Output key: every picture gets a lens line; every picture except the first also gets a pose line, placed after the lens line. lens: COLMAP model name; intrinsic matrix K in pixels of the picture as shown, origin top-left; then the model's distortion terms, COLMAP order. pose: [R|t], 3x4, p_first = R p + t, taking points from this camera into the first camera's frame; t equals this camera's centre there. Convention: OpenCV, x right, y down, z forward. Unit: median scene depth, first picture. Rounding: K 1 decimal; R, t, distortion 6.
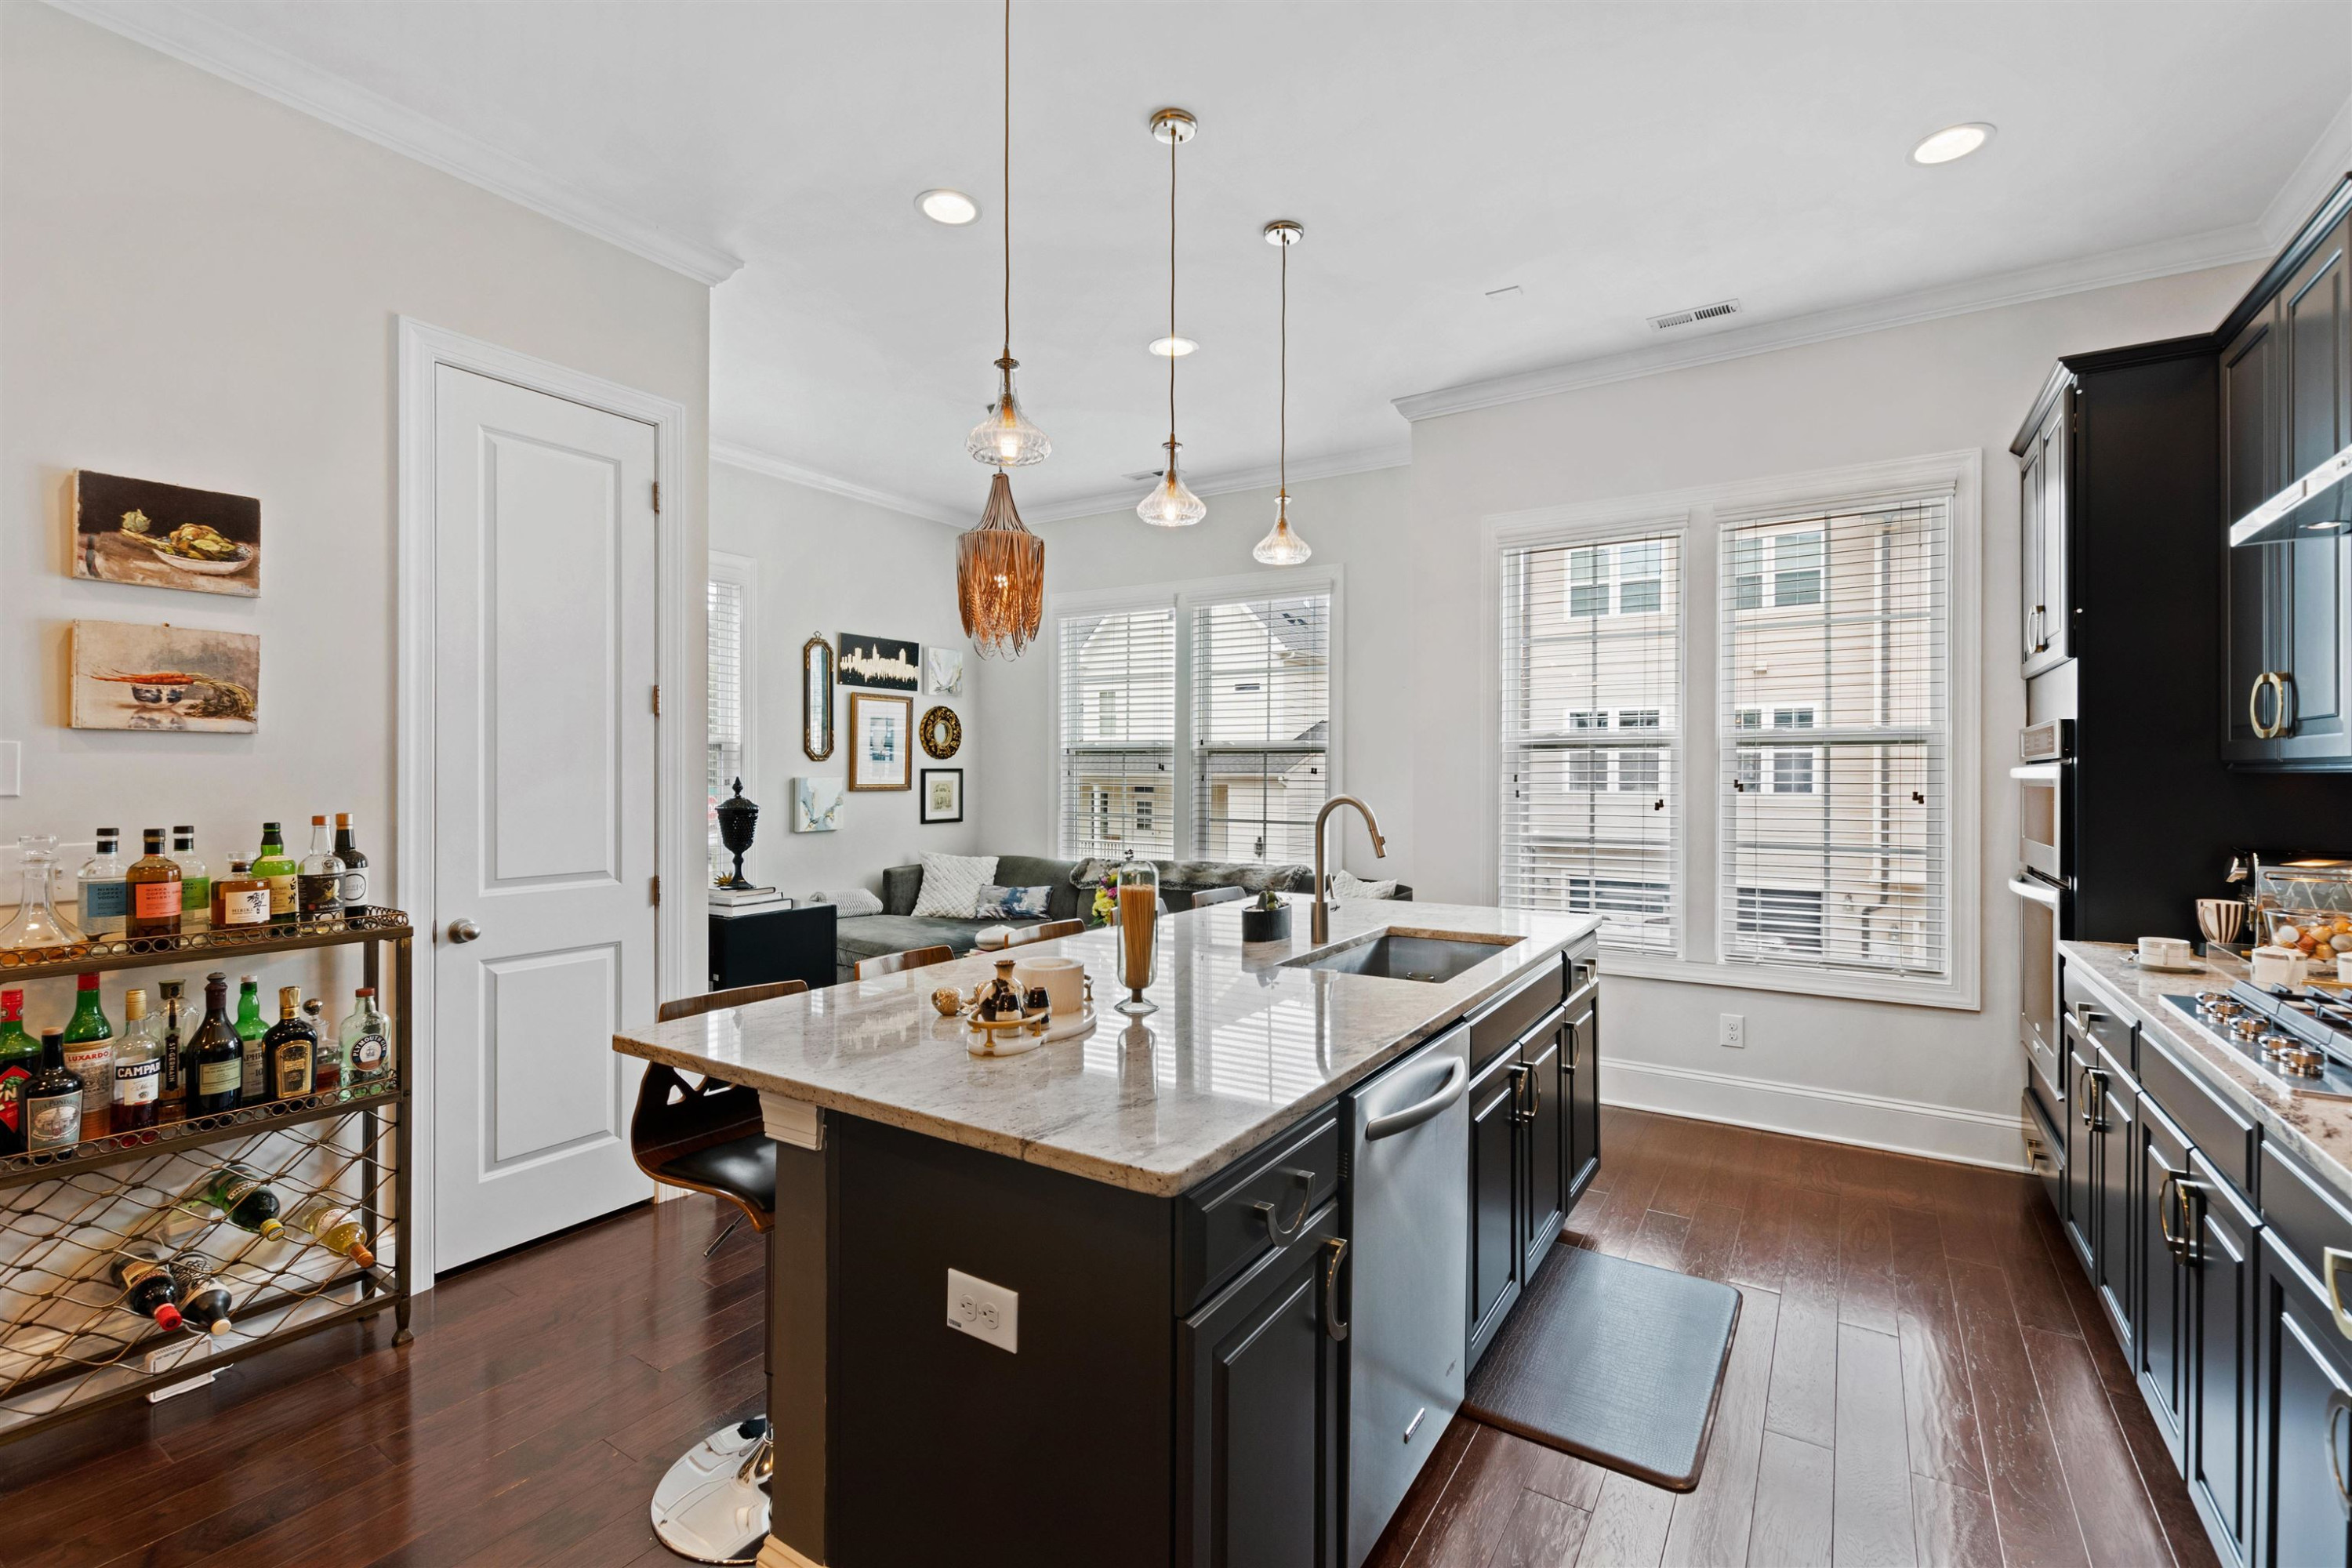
lens RADIAL K [[1047.7, 0, 1185.6], [0, 1047.7, 774.5], [0, 0, 1]] dist [0.012895, -0.002172]
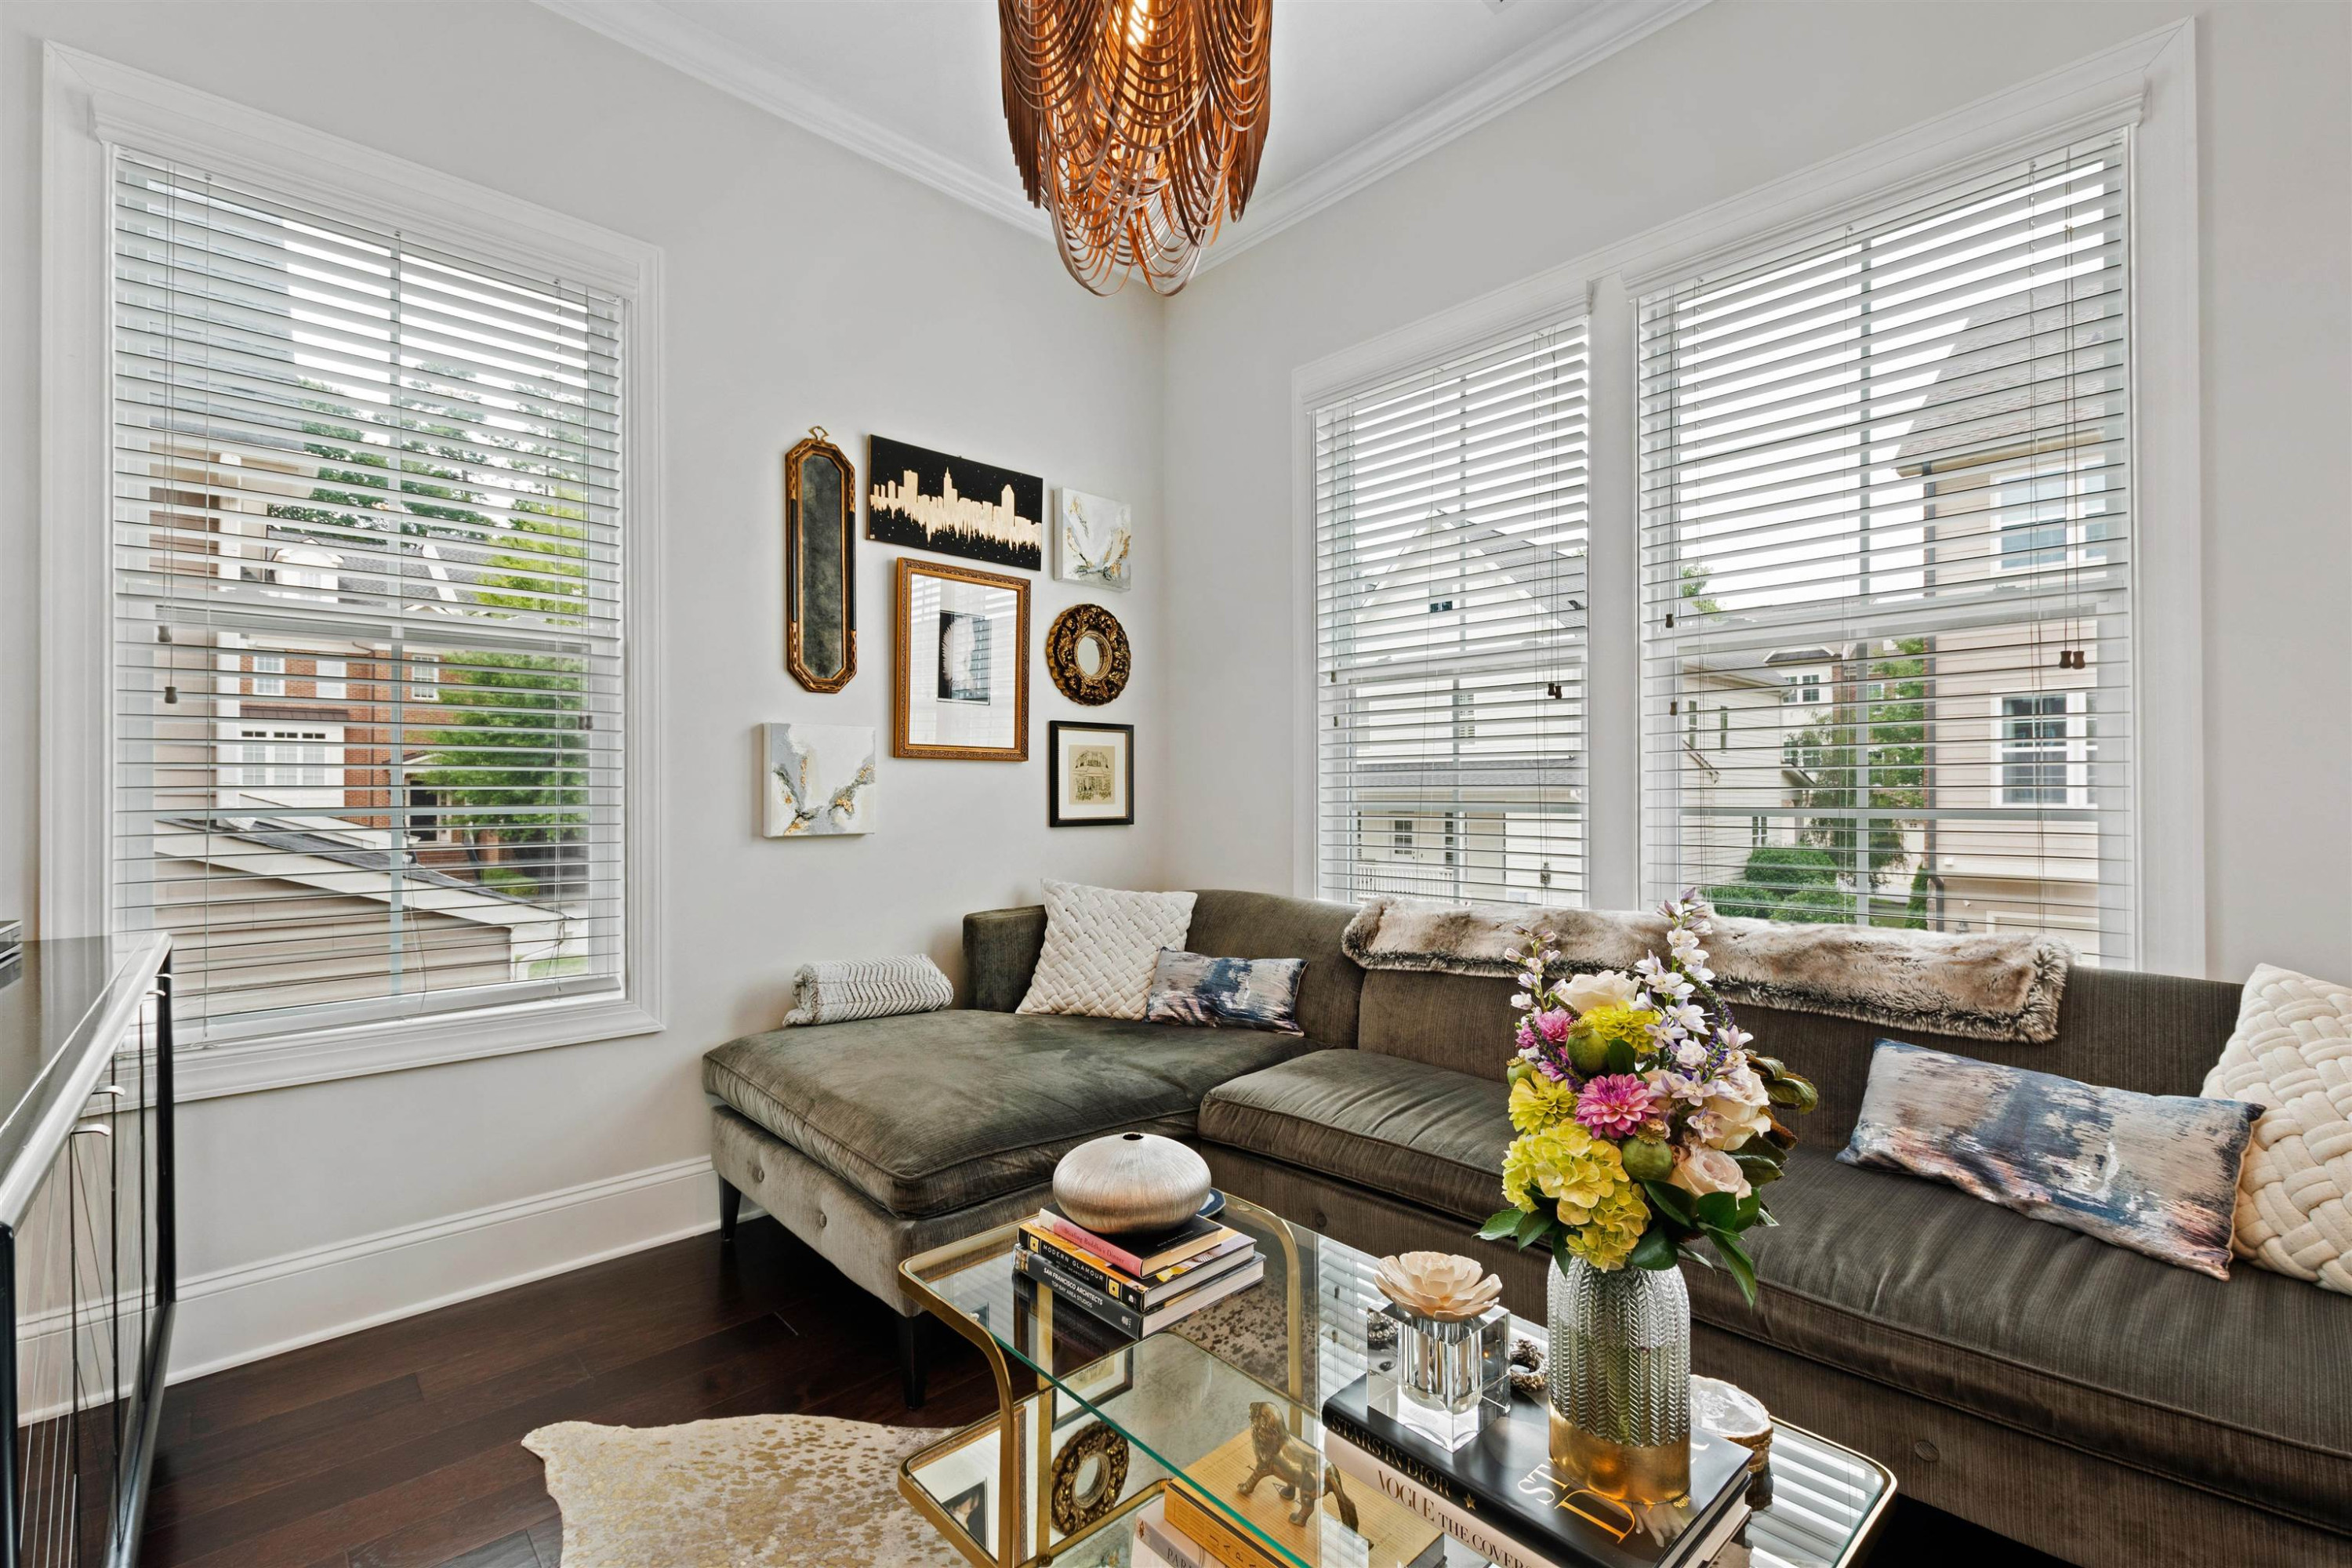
lens RADIAL K [[1002.5, 0, 1145.7], [0, 1002.5, 795.0], [0, 0, 1]] dist [-0.000890, -0.000697]
pose [[0.961127, -0.007909, -0.275993, -0.073340], [0.005736, 0.999946, -0.008680, 0.038066], [0.276046, 0.006759, 0.961121, 0.567689]]
